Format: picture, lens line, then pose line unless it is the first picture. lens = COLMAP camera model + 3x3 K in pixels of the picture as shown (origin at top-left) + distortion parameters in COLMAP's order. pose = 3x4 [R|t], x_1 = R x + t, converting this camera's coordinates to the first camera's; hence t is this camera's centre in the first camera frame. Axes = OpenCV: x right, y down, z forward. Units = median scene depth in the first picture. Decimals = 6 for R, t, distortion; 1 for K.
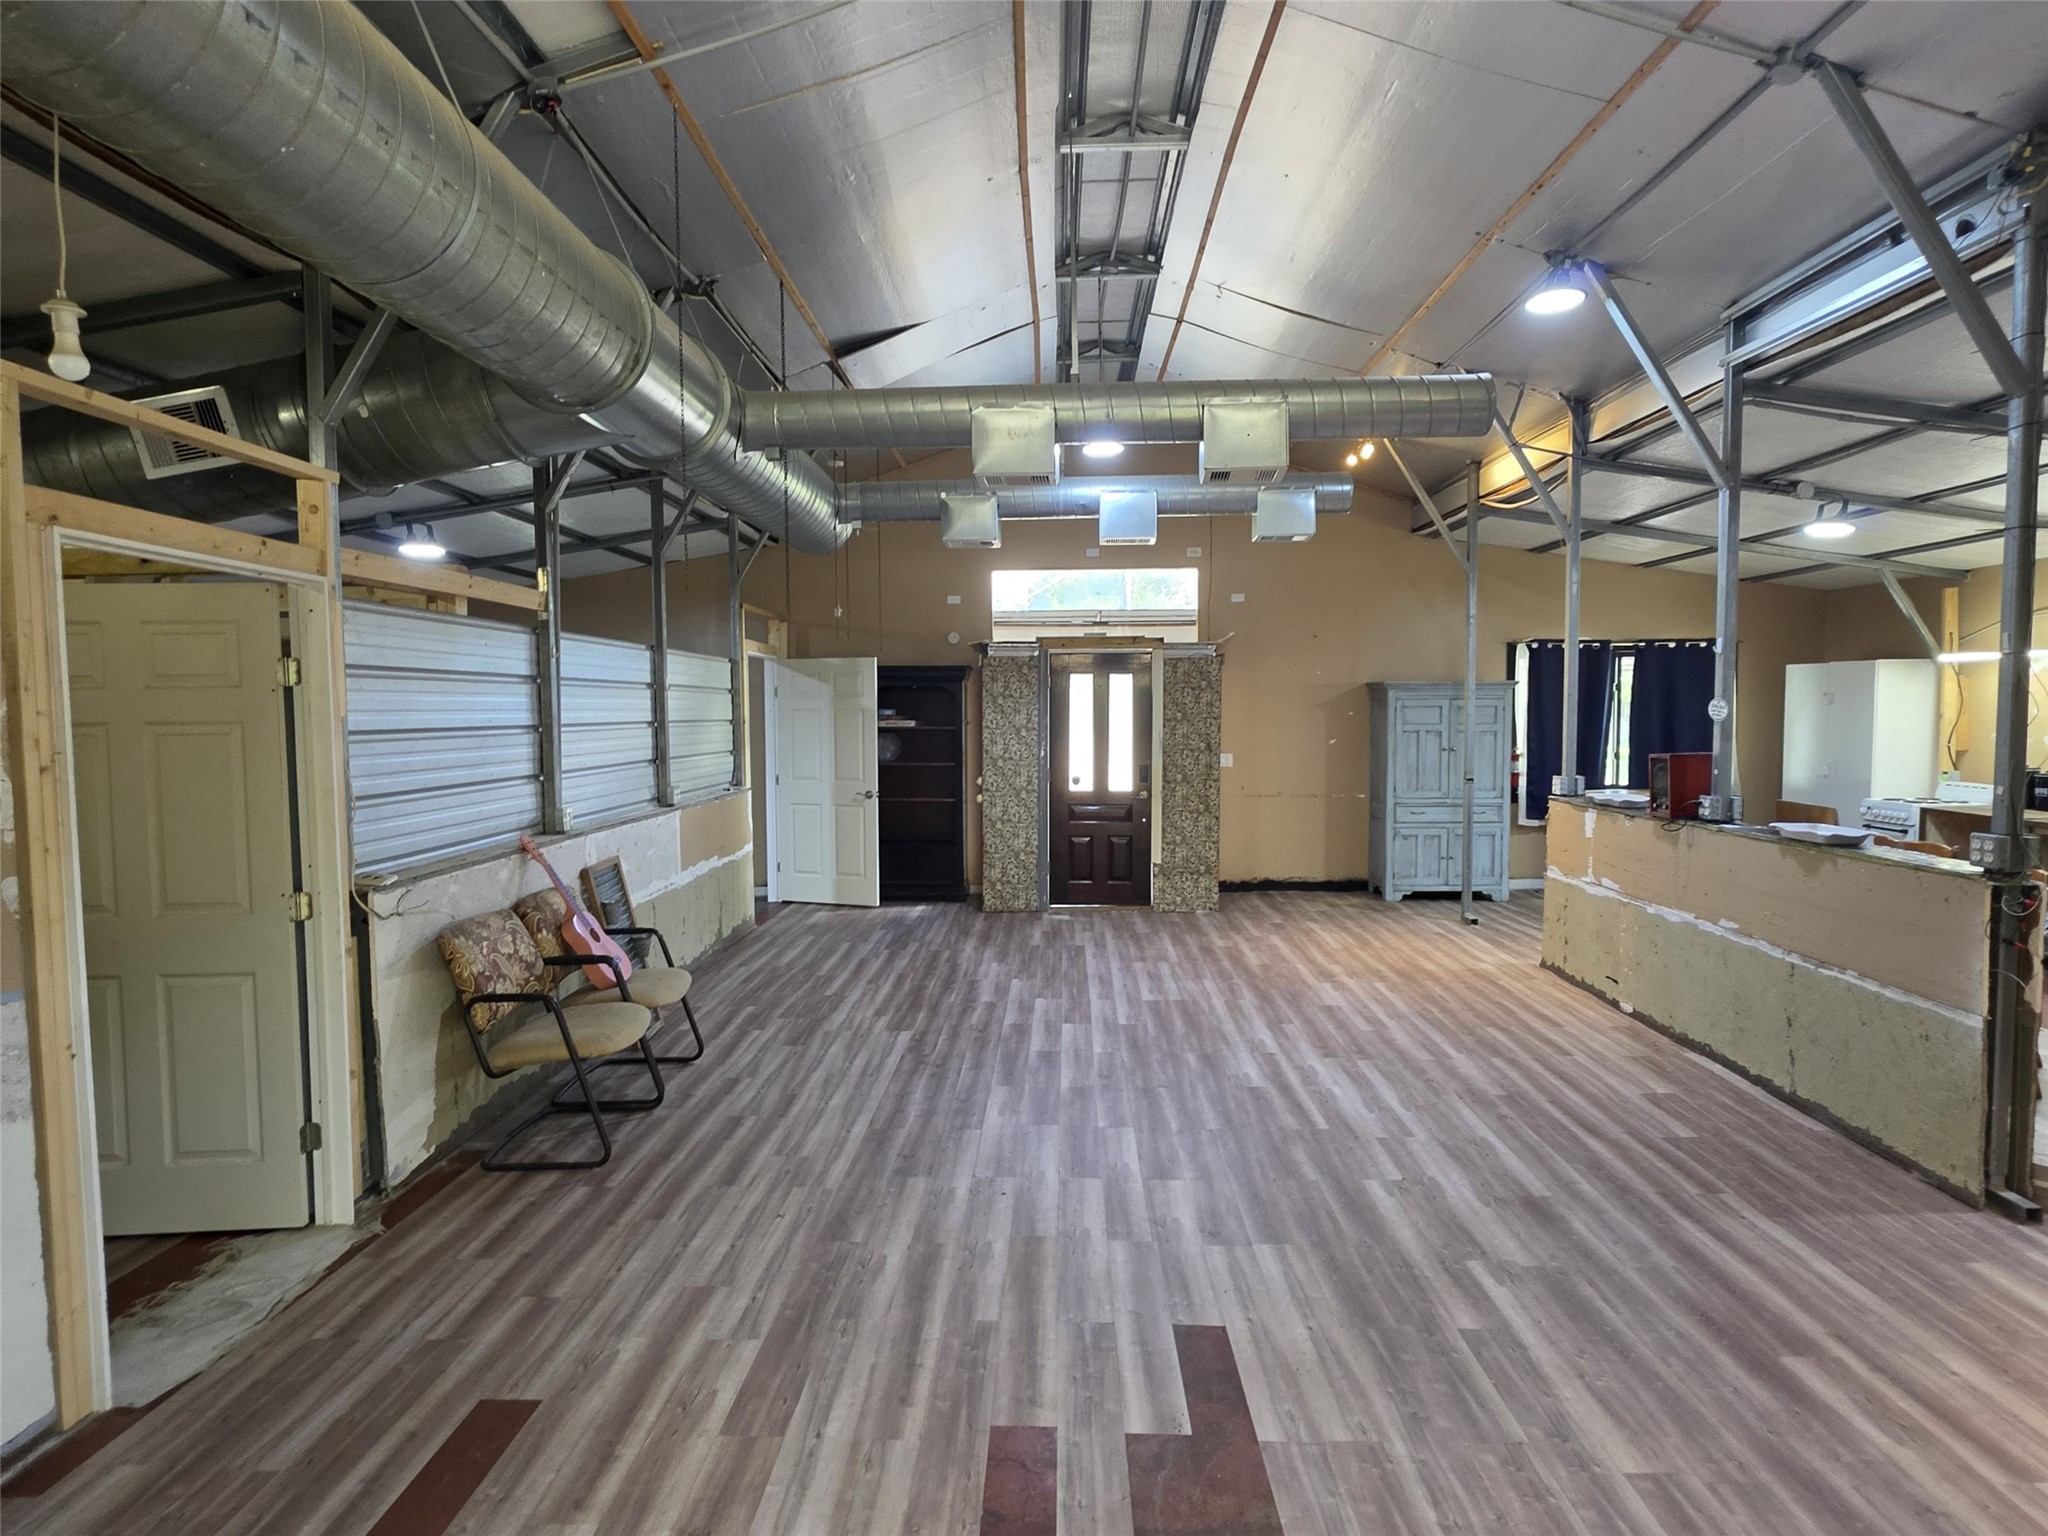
lens RADIAL K [[1085.0, 0, 1047.8], [0, 1085.0, 765.2], [0, 0, 1]] dist [-0.003848, -0.000609]
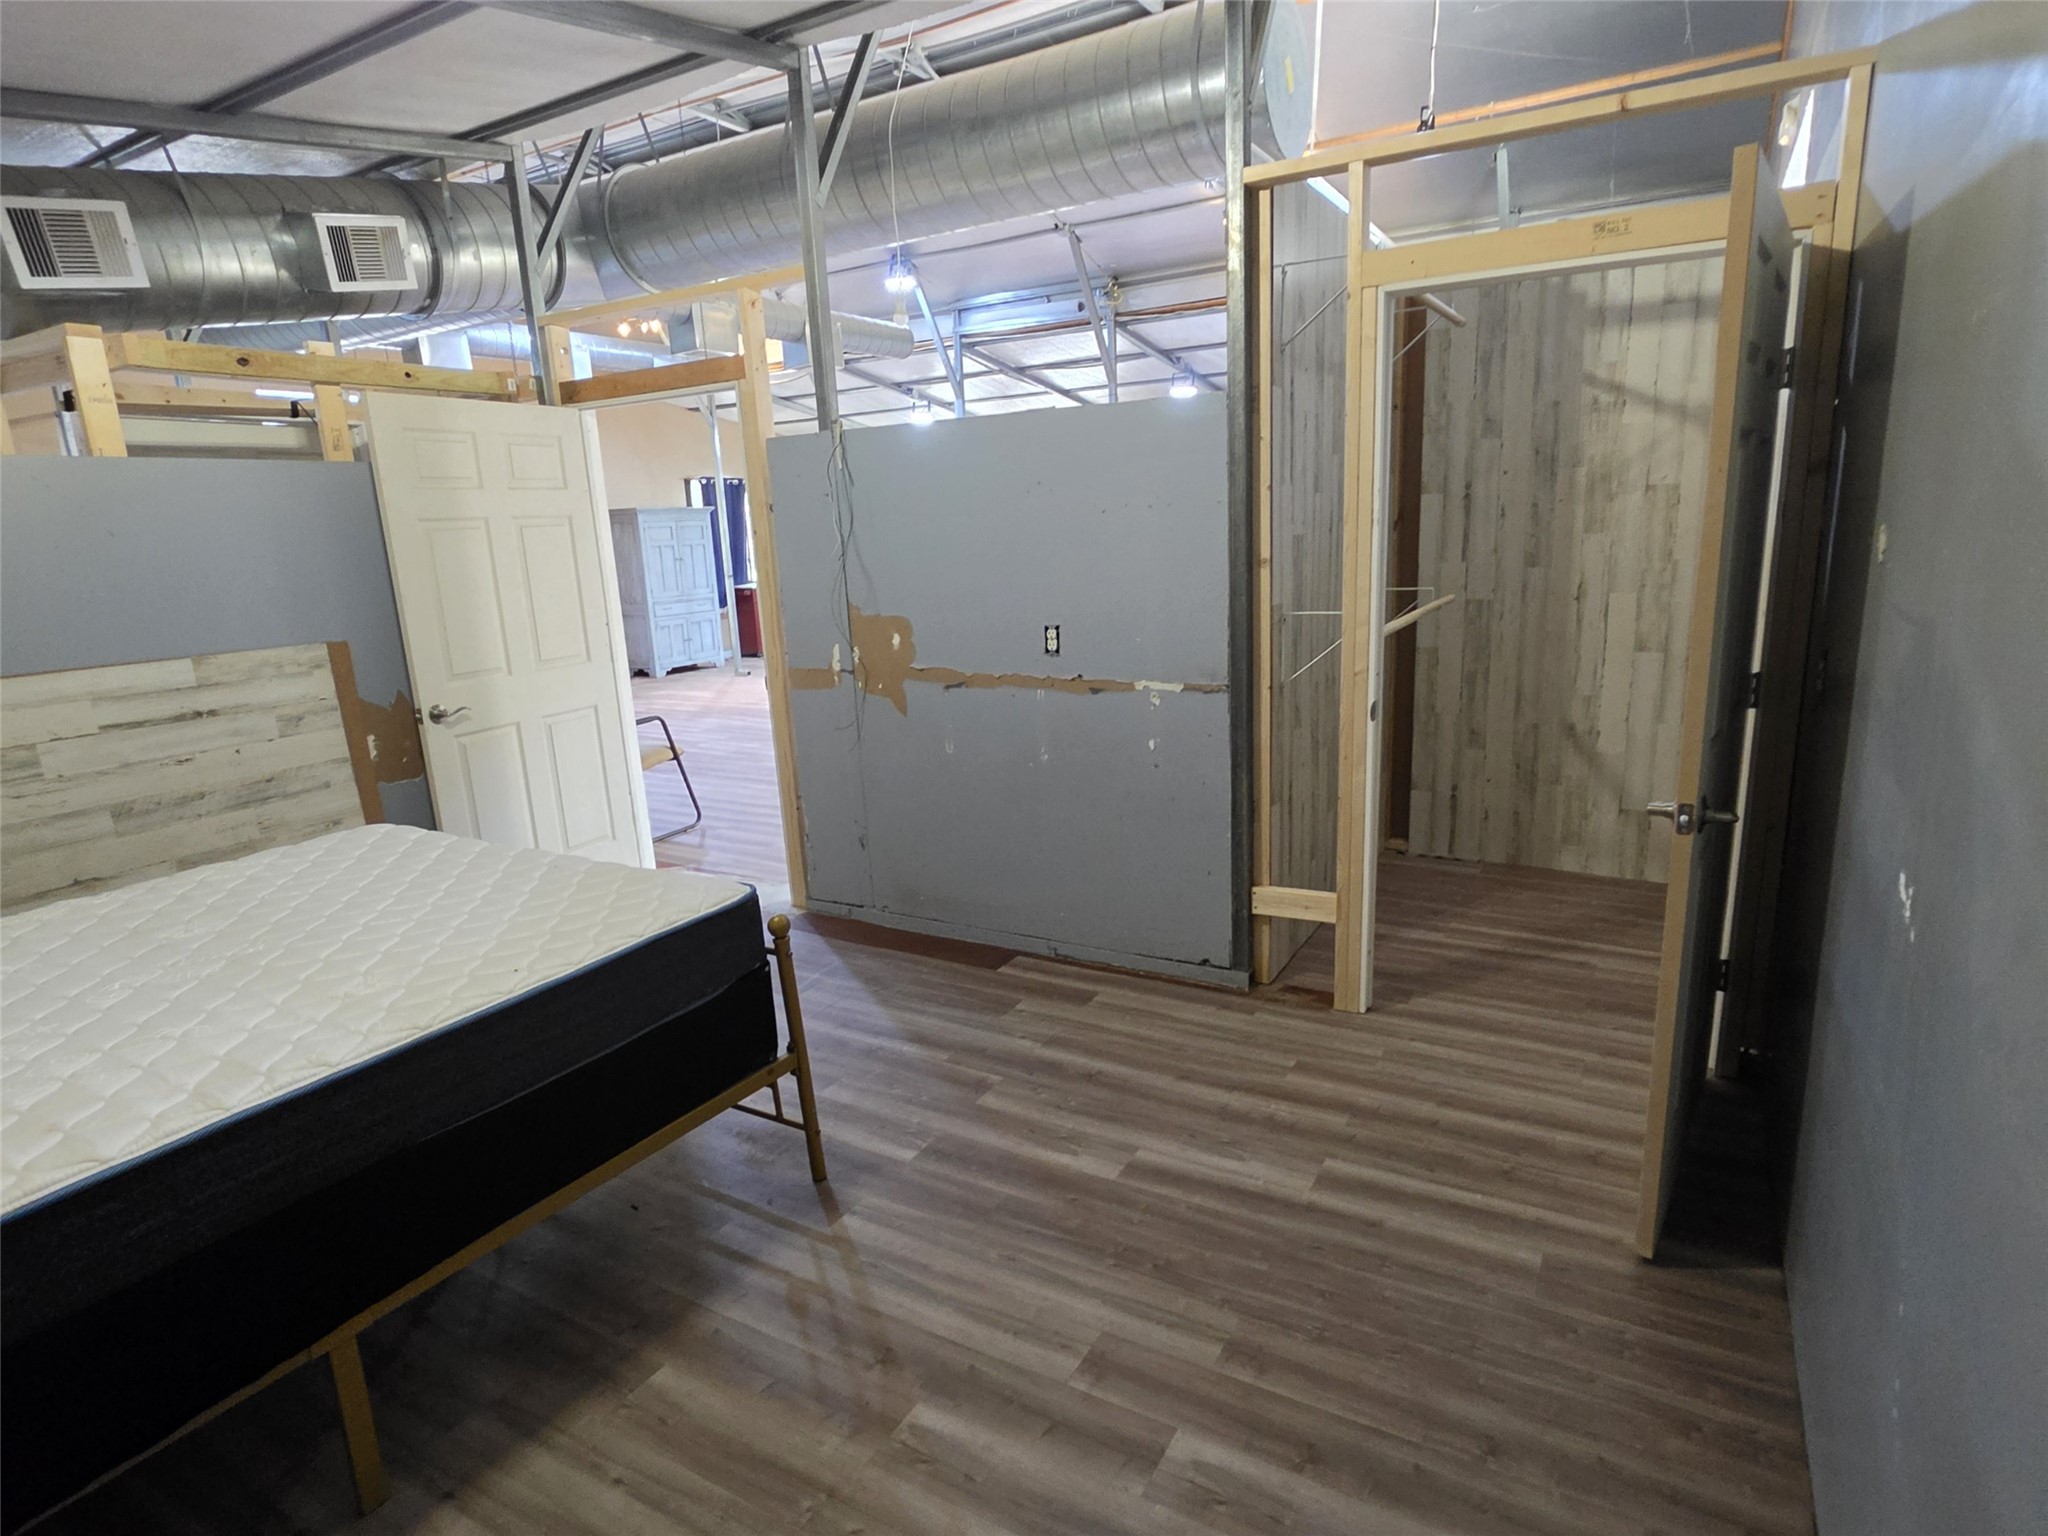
lens RADIAL K [[1085.0, 0, 1047.8], [0, 1085.0, 765.2], [0, 0, 1]] dist [-0.003848, -0.000609]
pose [[0.480275, -0.202888, 0.853330, -0.615035], [0.082417, 0.979014, 0.186384, 0.022654], [-0.873237, -0.019187, 0.486918, -0.059534]]
